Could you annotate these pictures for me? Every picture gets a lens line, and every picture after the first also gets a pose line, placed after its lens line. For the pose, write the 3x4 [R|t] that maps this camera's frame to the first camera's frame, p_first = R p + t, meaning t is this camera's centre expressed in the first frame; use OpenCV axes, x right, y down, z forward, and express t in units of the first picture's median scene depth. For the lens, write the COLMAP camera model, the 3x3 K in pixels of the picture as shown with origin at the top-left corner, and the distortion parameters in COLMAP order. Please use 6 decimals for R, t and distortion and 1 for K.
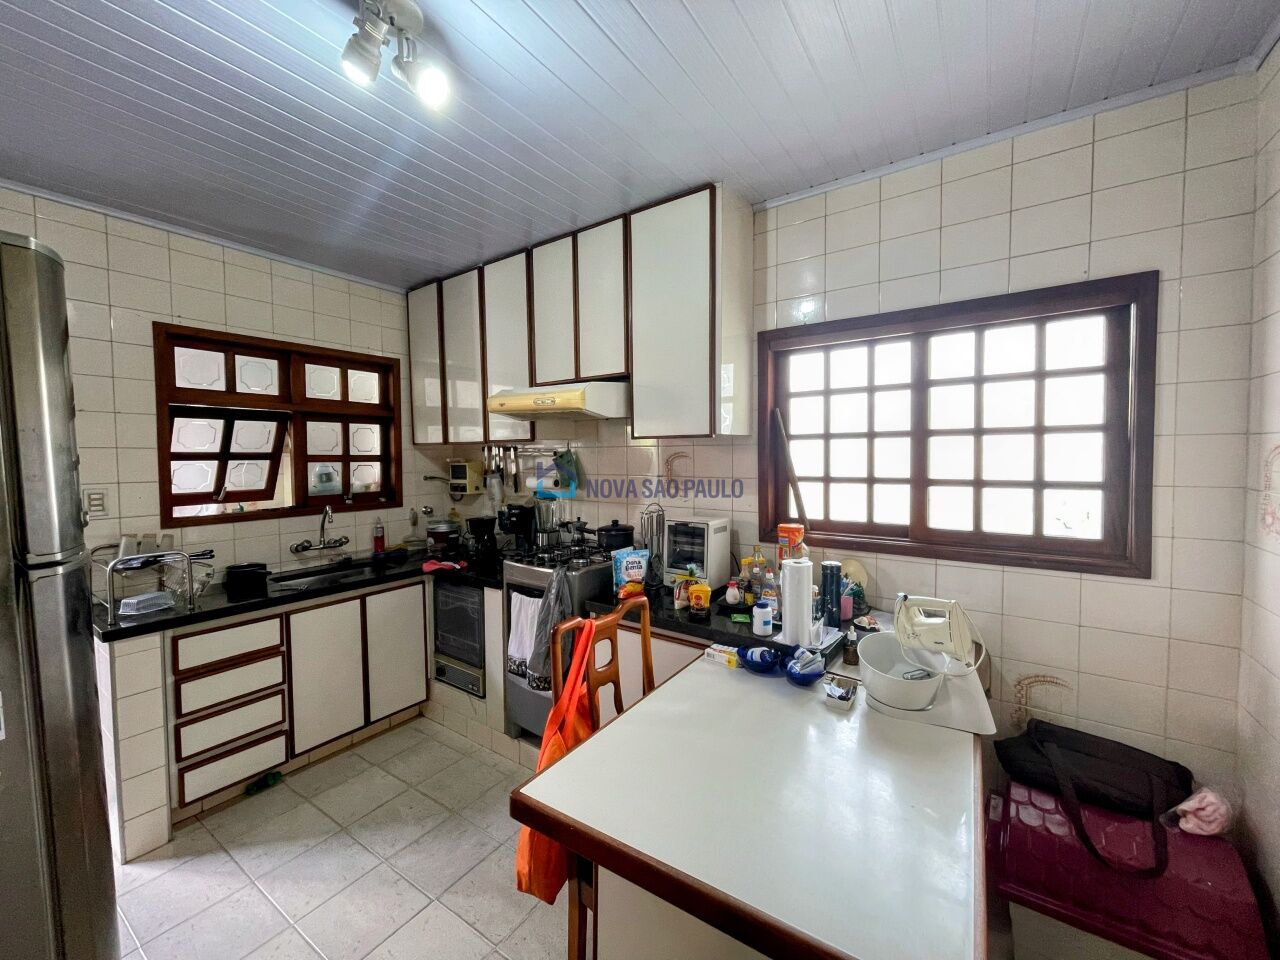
lens RADIAL K [[515.0, 0, 634.9], [0, 515.0, 478.8], [0, 0, 1]] dist [-0.002622, 0.000206]
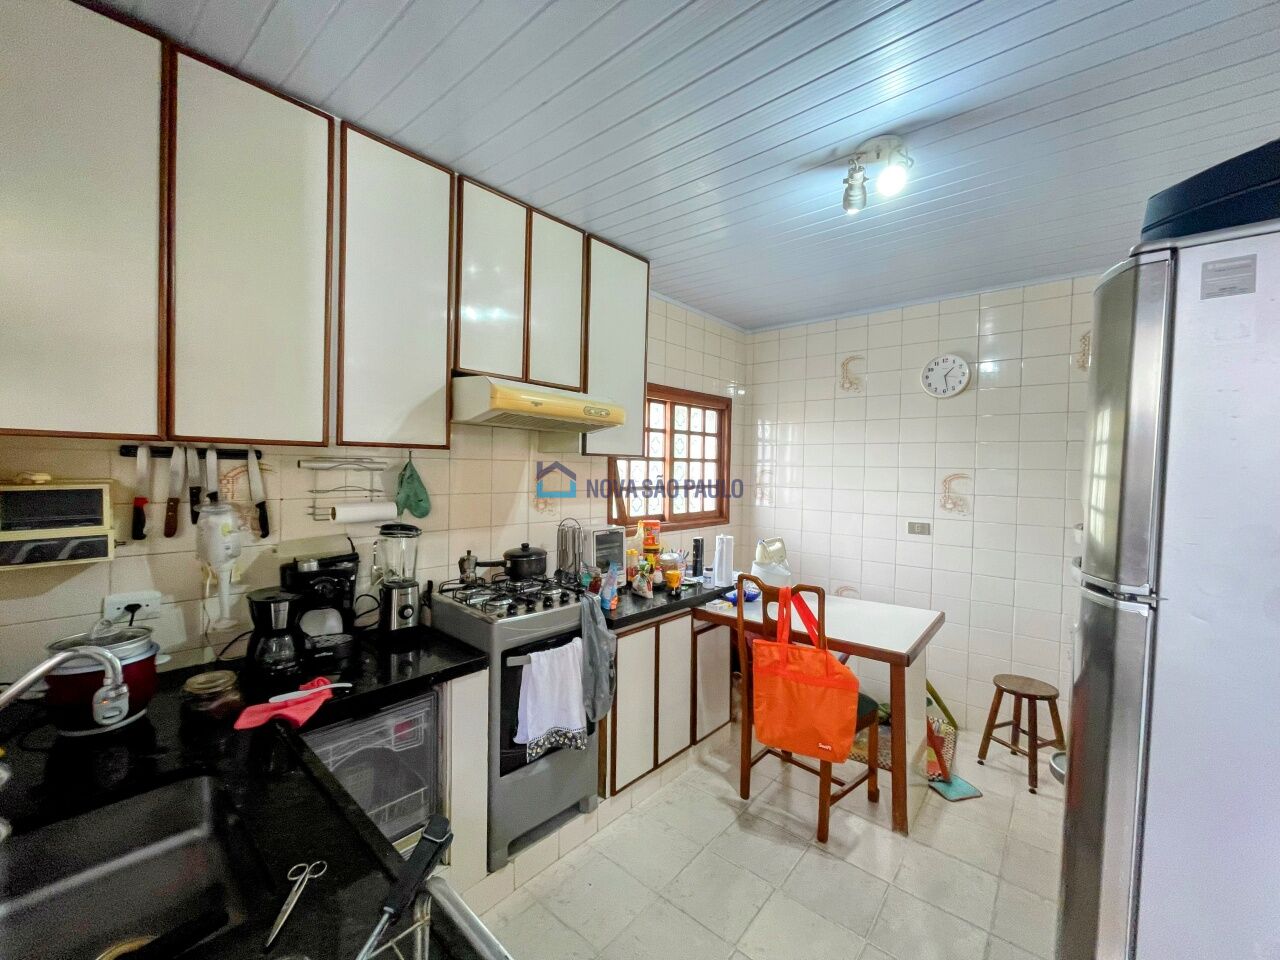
lens RADIAL K [[515.0, 0, 635.3], [0, 515.0, 479.2], [0, 0, 1]] dist [-0.002622, 0.000206]
pose [[0.117493, -0.014726, 0.992964, -1.009778], [0.028307, 0.999533, 0.011474, -0.040422], [-0.992670, 0.026760, 0.117855, 0.794853]]
